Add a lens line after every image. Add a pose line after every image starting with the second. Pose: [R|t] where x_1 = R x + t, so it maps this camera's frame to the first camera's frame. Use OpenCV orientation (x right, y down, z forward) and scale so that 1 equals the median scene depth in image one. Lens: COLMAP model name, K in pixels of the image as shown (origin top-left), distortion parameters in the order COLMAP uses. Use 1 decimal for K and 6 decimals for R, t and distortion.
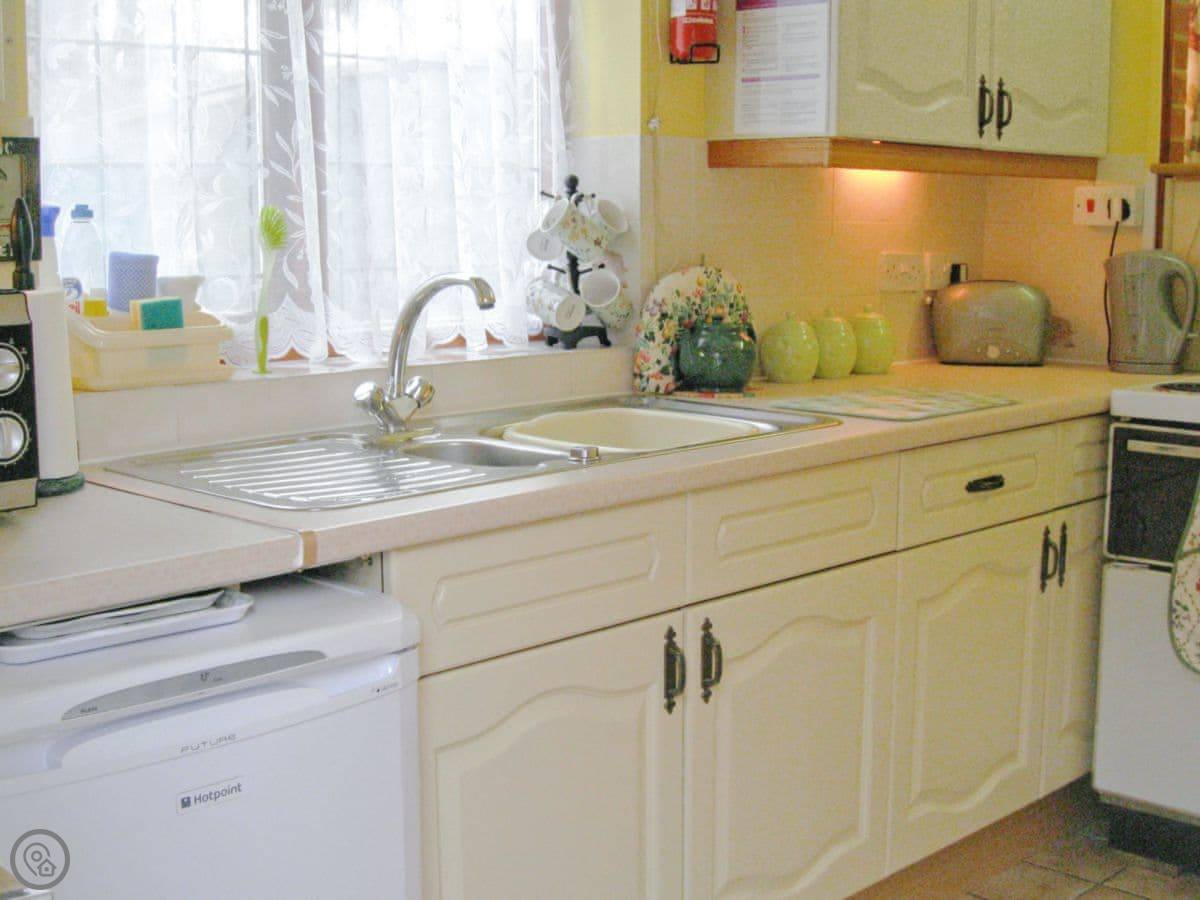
lens RADIAL K [[1557.6, 0, 599.3], [0, 1557.6, 448.8], [0, 0, 1]] dist [0.045619, 0.000000]
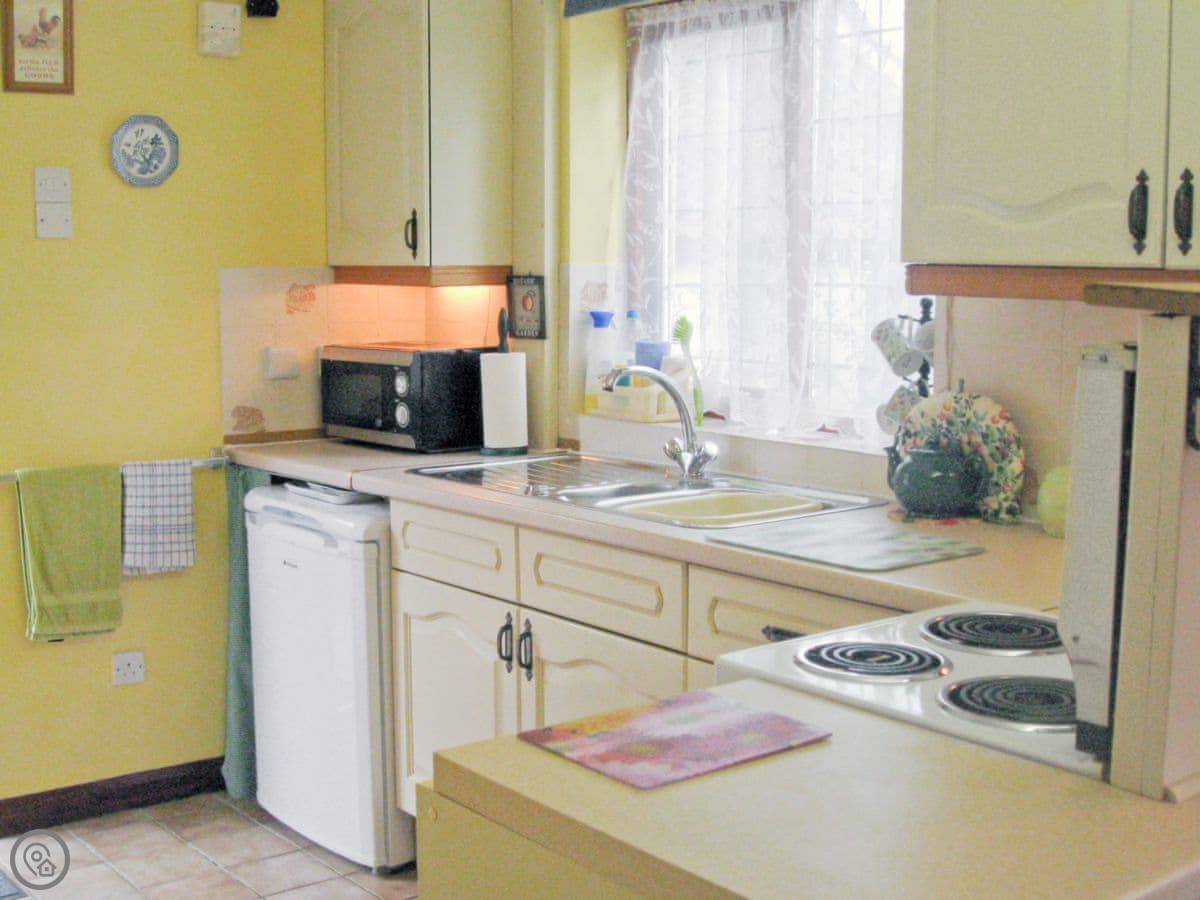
lens RADIAL K [[1557.6, 0, 599.4], [0, 1557.6, 450.4], [0, 0, 1]] dist [0.045619, 0.000000]
pose [[-0.124277, 0.110902, -0.986030, 1.066840], [-0.151811, 0.979910, 0.129347, -0.173223], [0.980565, 0.165765, -0.104944, 0.889618]]
